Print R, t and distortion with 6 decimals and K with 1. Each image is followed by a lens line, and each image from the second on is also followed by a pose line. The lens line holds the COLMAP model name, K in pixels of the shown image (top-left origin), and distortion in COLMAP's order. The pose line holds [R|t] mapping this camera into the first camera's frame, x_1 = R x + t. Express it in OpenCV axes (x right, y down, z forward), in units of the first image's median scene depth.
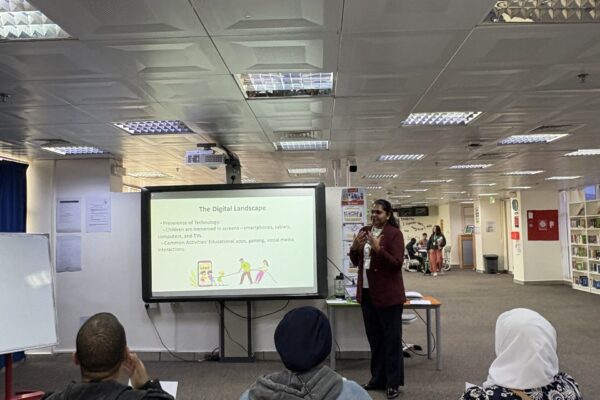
lens RADIAL K [[577.1, 0, 303.9], [0, 577.1, 197.8], [0, 0, 1]] dist [-0.037523, 0.000000]
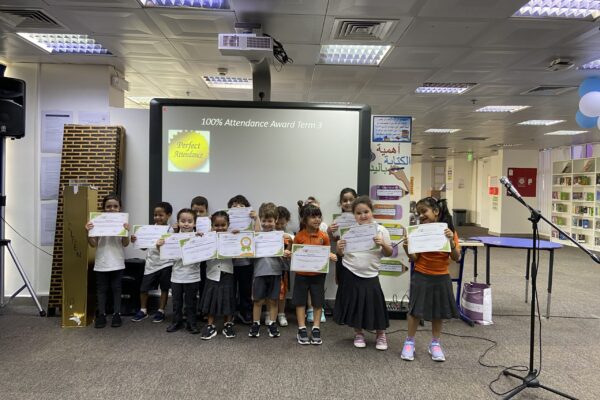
lens RADIAL K [[445.5, 0, 302.2], [0, 445.5, 197.9], [0, 0, 1]] dist [0.005608, -0.007923]
pose [[0.995443, 0.042061, 0.085579, -0.115213], [-0.047987, 0.996502, 0.068415, 0.069511], [-0.082402, -0.072210, 0.993980, 0.344396]]
